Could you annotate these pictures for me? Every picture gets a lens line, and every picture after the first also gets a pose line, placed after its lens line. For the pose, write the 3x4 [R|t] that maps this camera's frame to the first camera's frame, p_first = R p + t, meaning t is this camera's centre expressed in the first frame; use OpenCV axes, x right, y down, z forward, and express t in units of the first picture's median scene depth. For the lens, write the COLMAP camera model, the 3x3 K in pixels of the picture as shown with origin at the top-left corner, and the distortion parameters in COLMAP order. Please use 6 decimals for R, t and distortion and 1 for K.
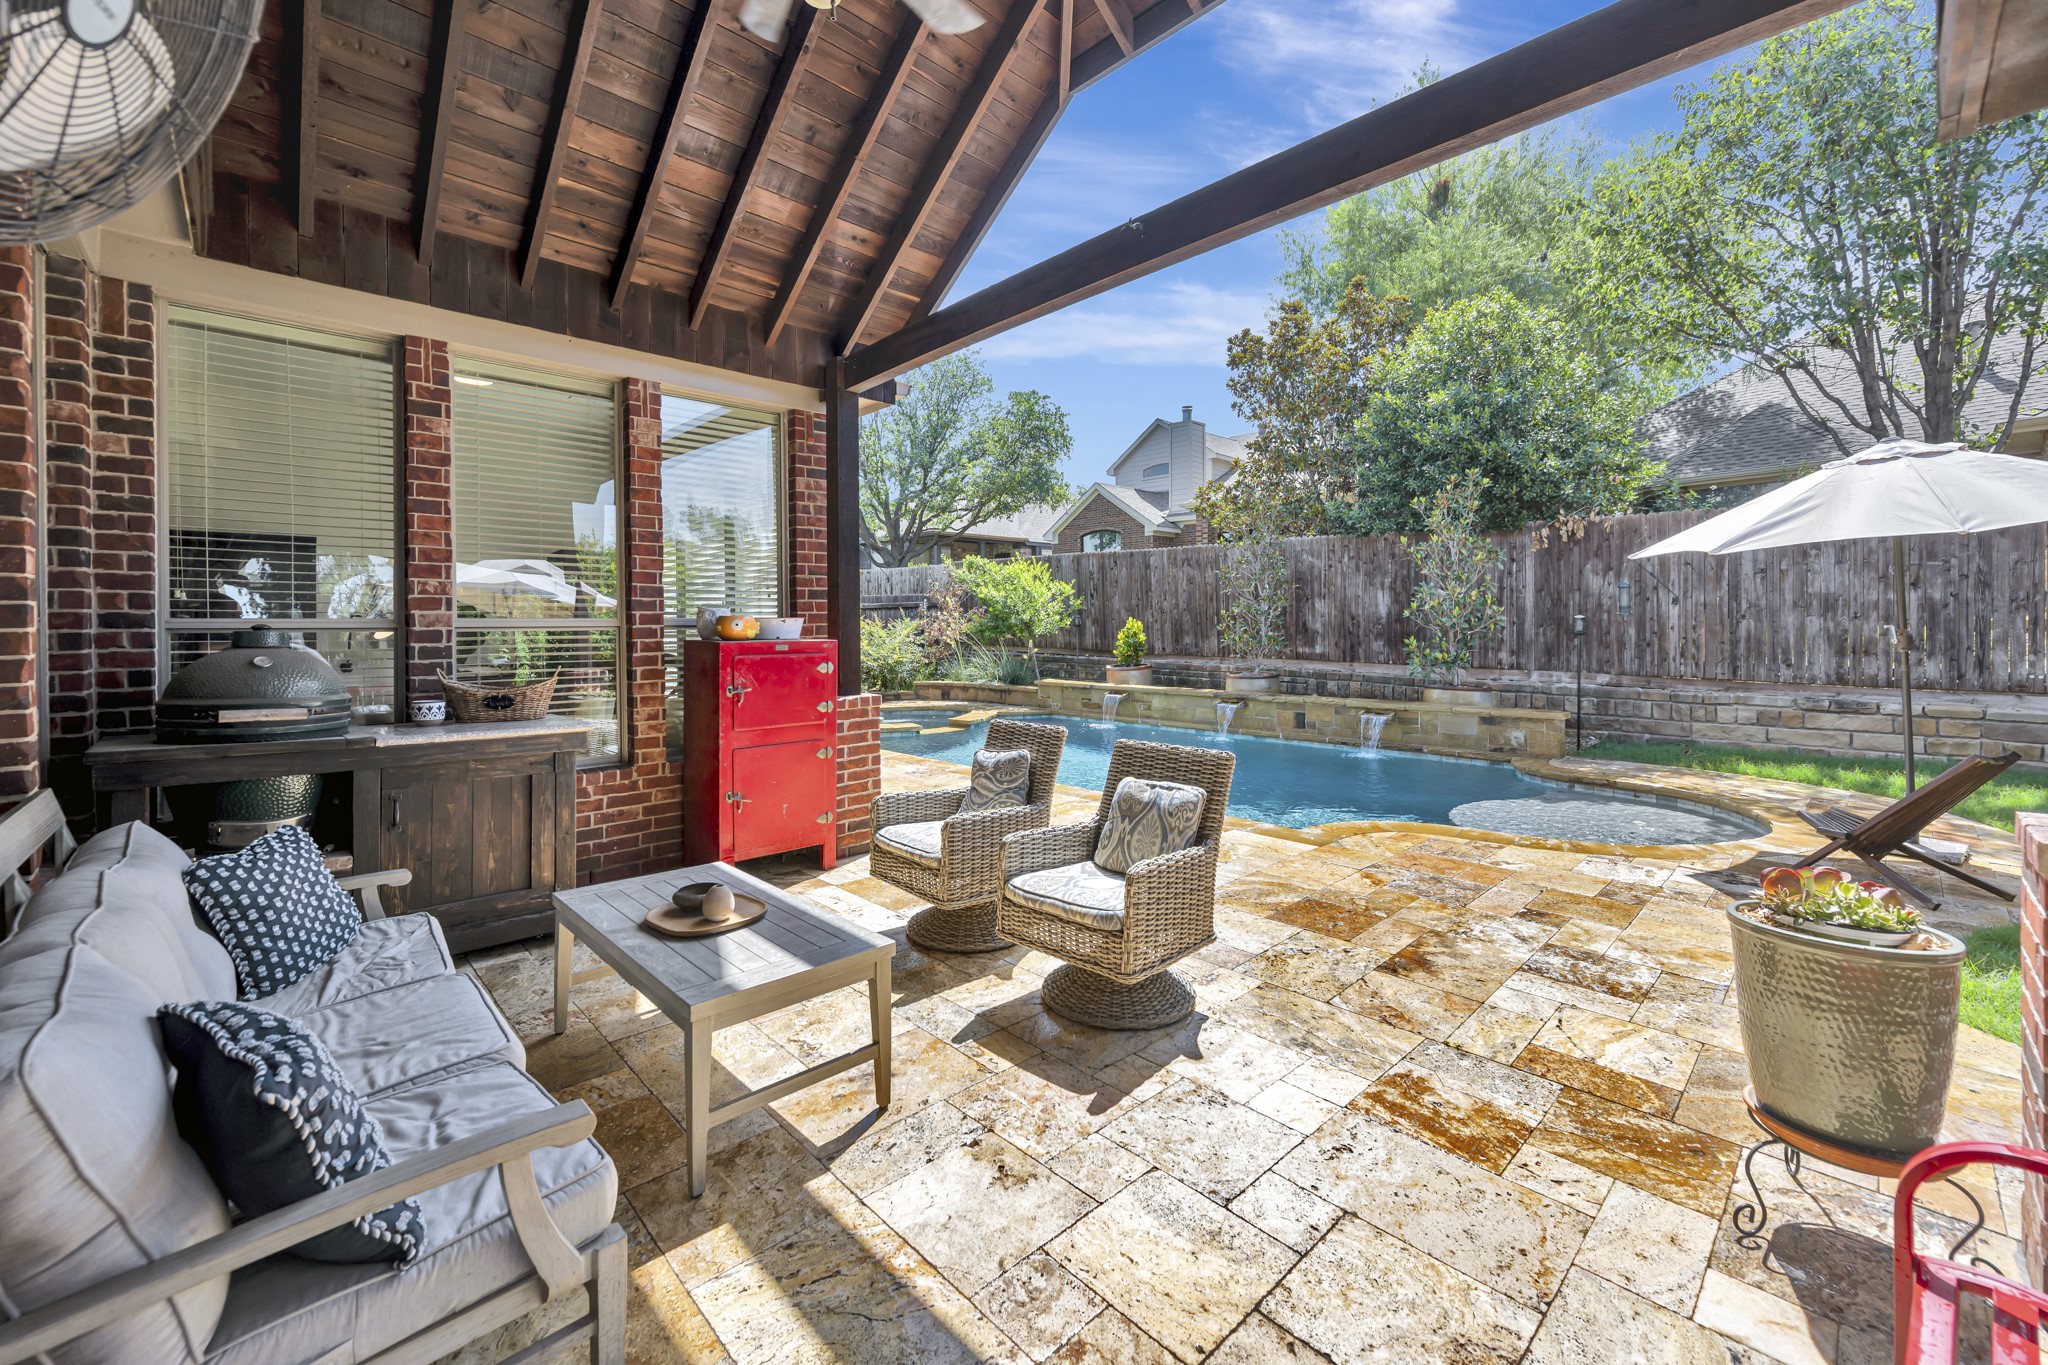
lens RADIAL K [[814.0, 0, 1053.7], [0, 814.0, 637.8], [0, 0, 1]] dist [-0.004308, 0.000230]
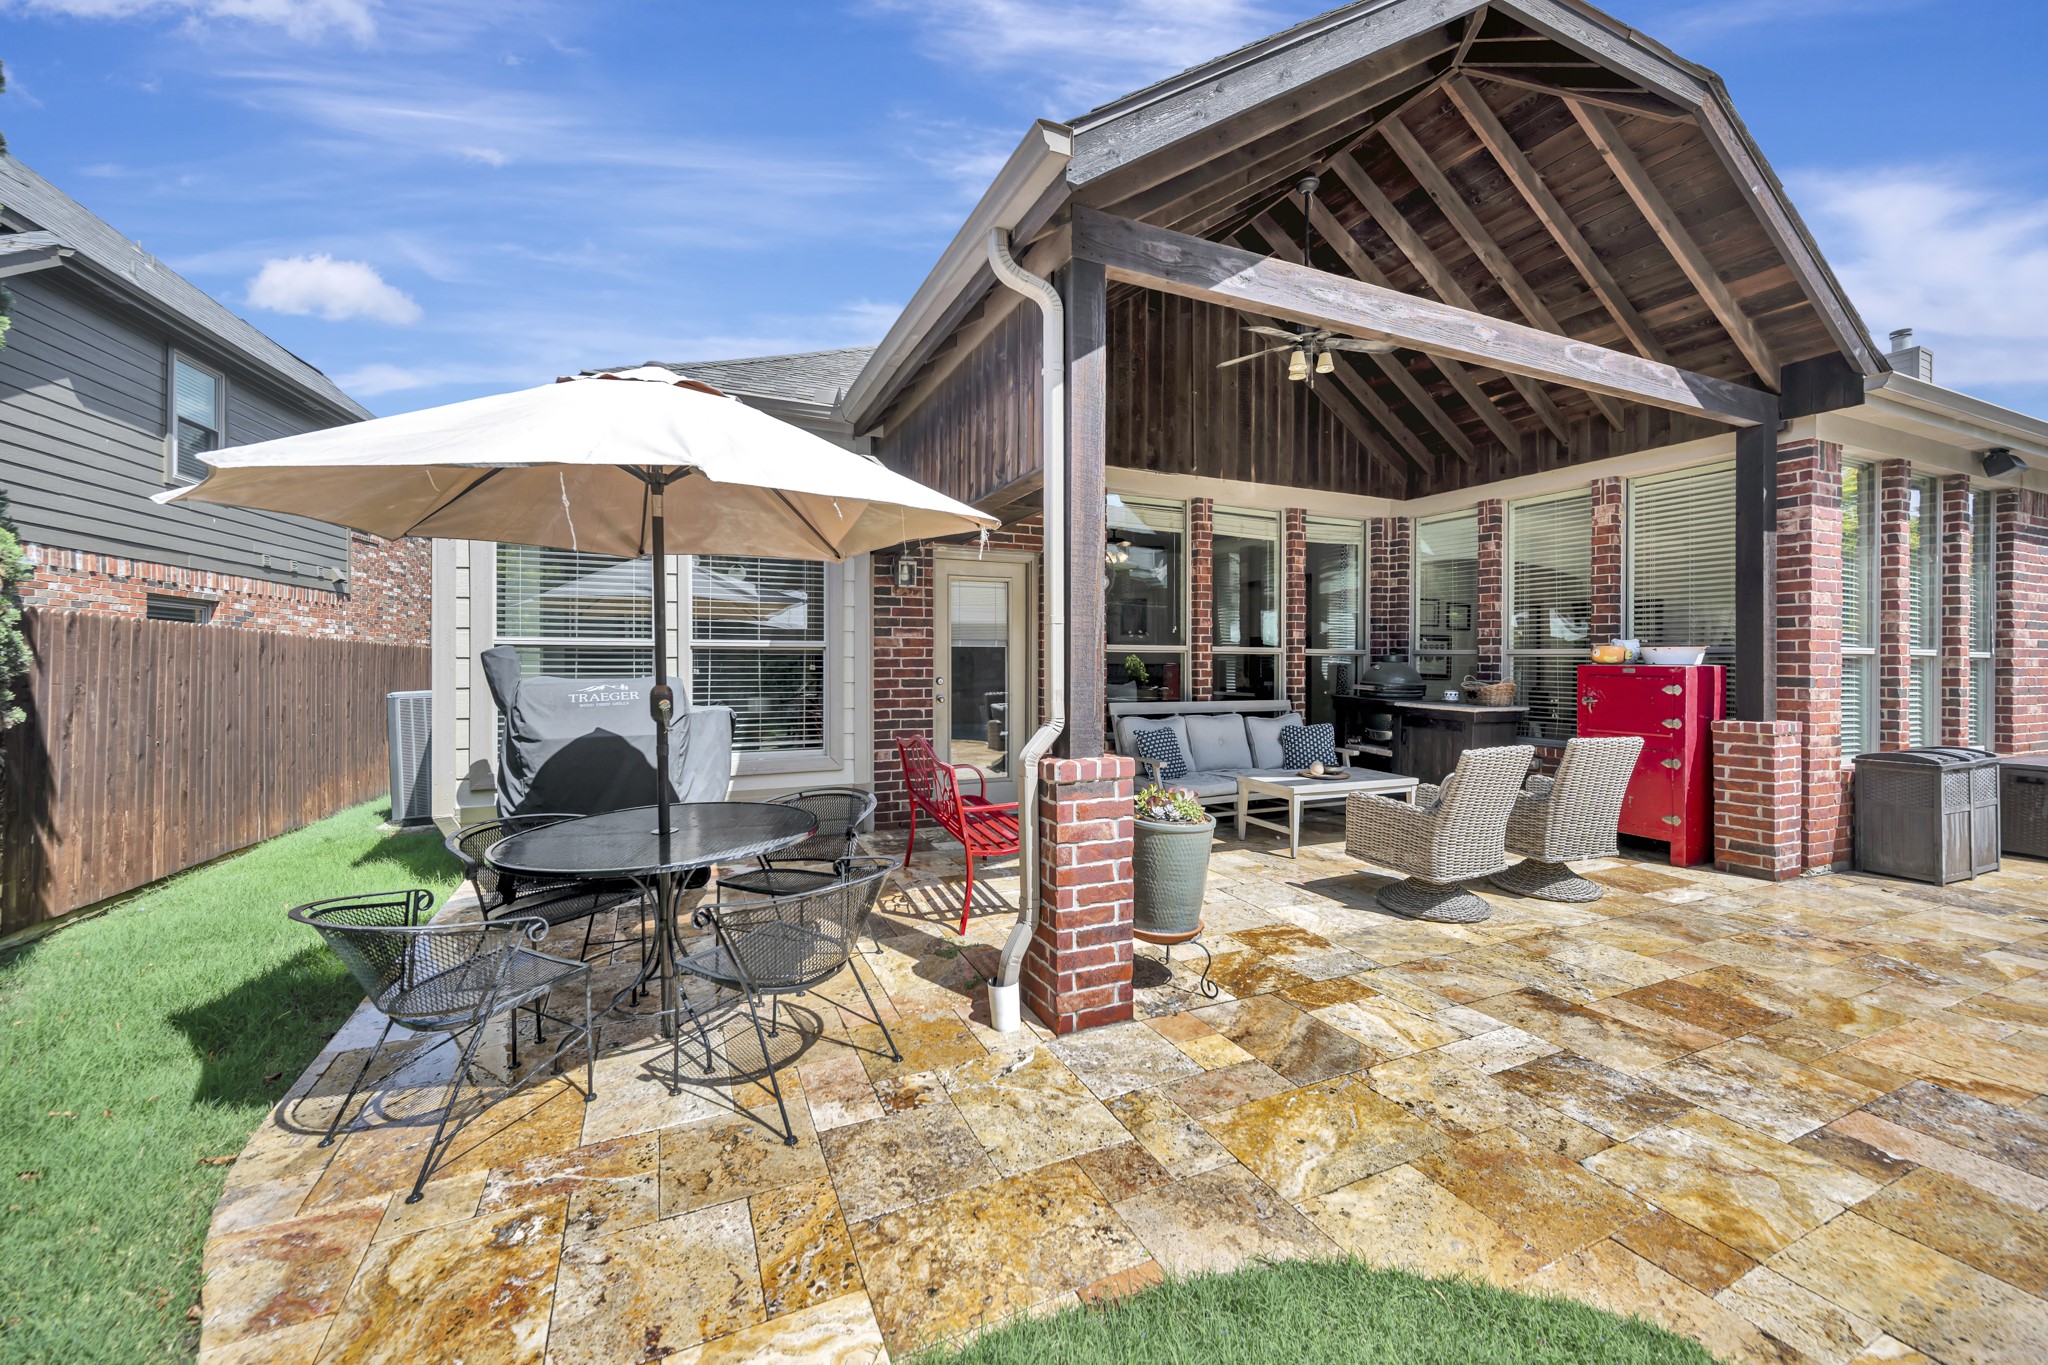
lens RADIAL K [[814.0, 0, 1014.7], [0, 814.0, 666.7], [0, 0, 1]] dist [-0.004308, 0.000230]
pose [[-0.355062, 0.013141, -0.934750, 1.272106], [-0.017831, 0.999624, 0.020826, -0.003572], [0.934673, 0.024062, -0.354695, 0.603321]]
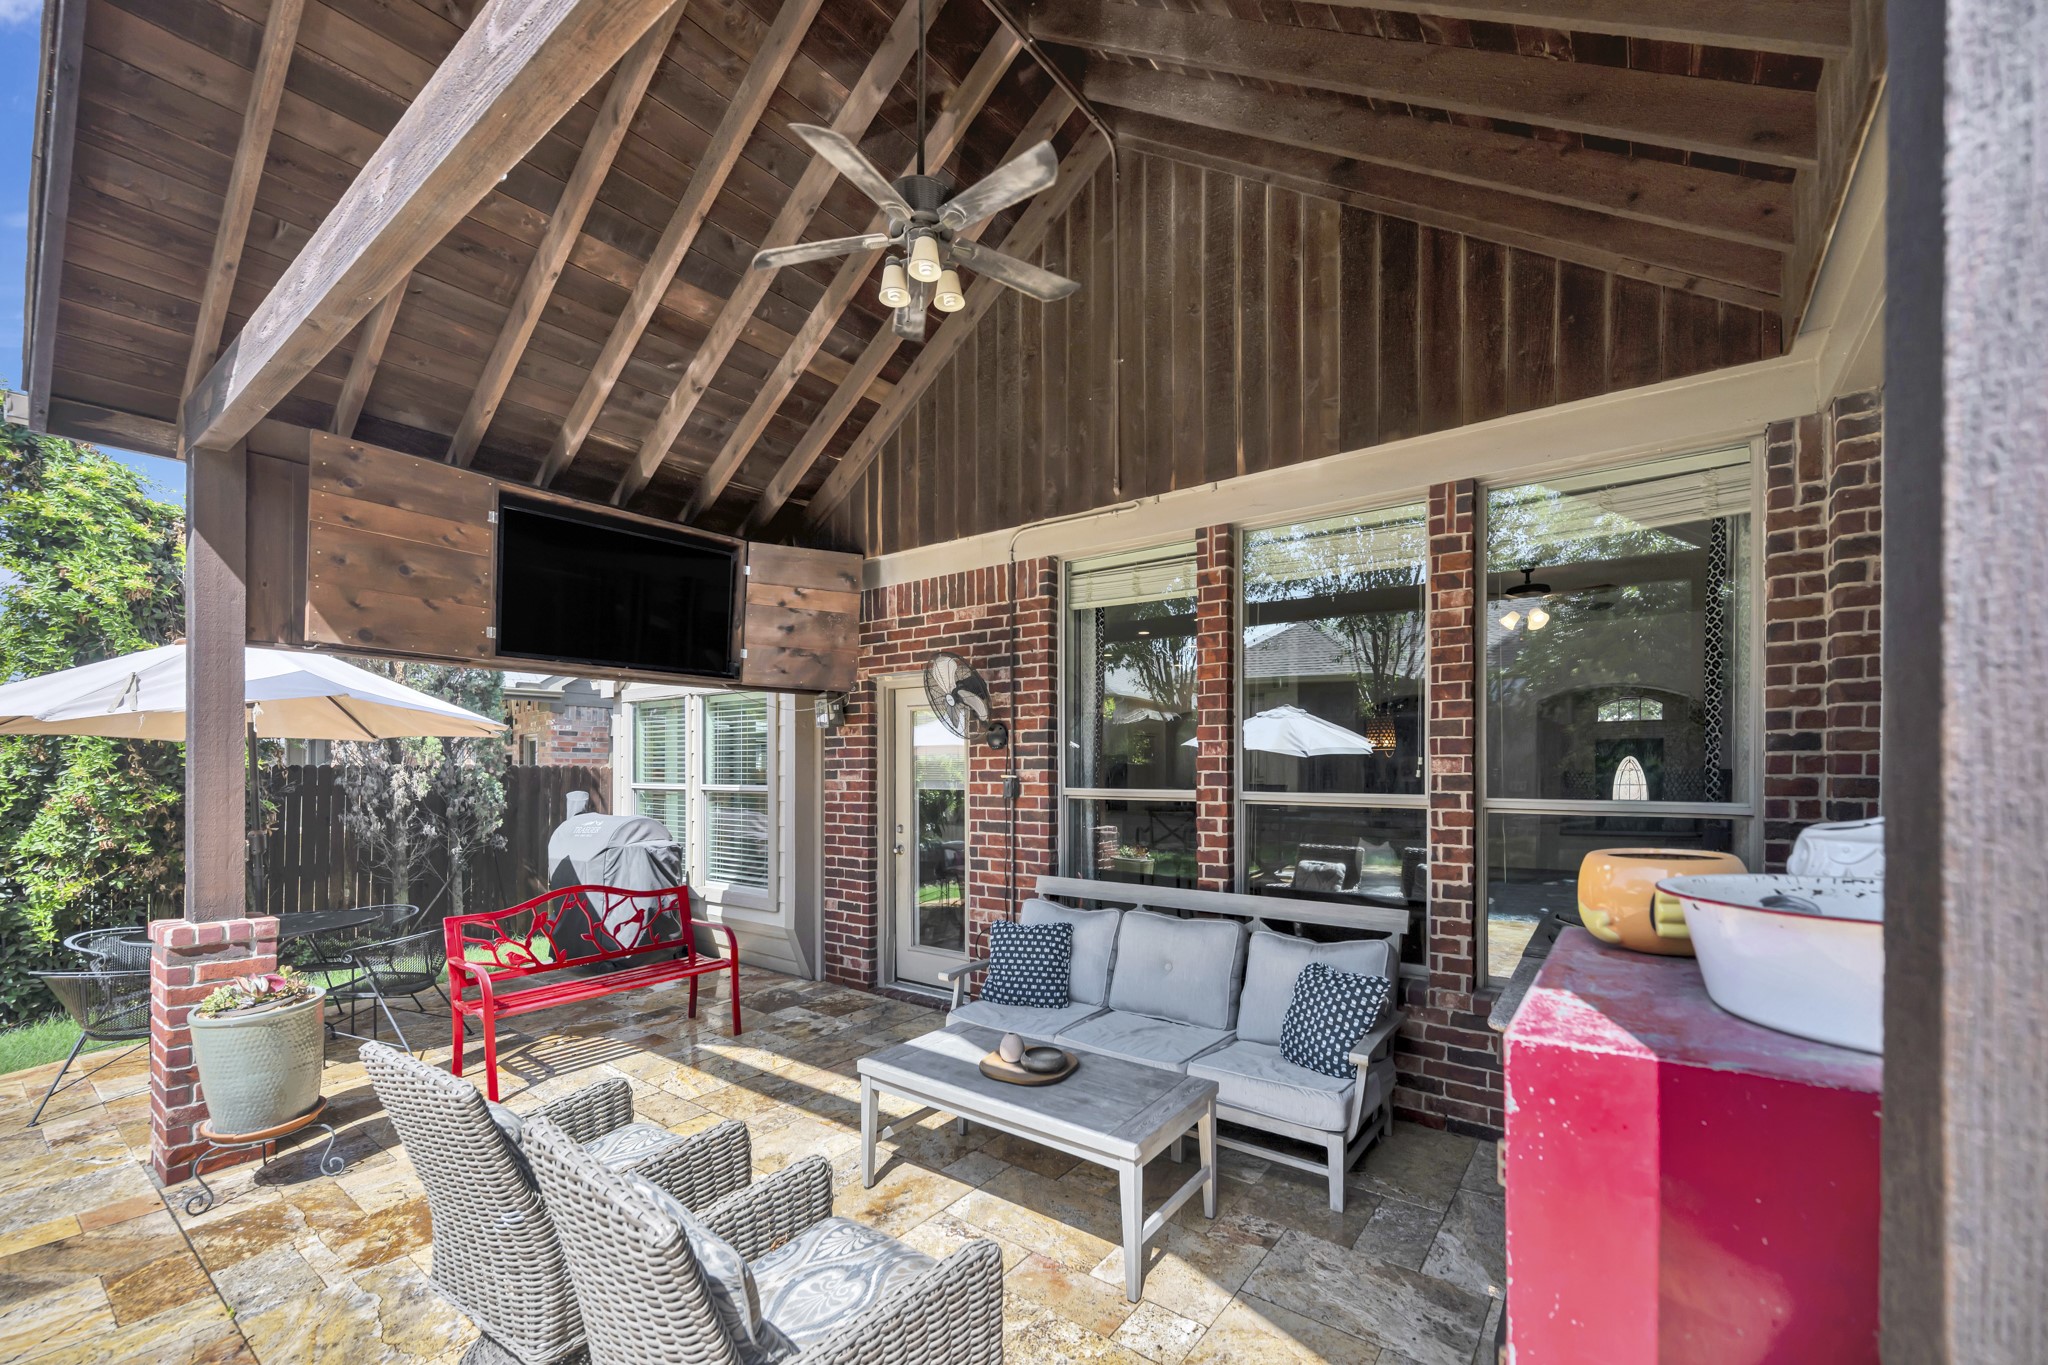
lens RADIAL K [[830.9, 0, 1025.2], [0, 830.9, 764.4], [0, 0, 1]] dist [-0.000135, 0.000034]
pose [[-0.990668, 0.005864, -0.136168, -0.161218], [0.004381, 0.999928, 0.011186, -0.063829], [0.136224, 0.010485, -0.990623, 1.322717]]
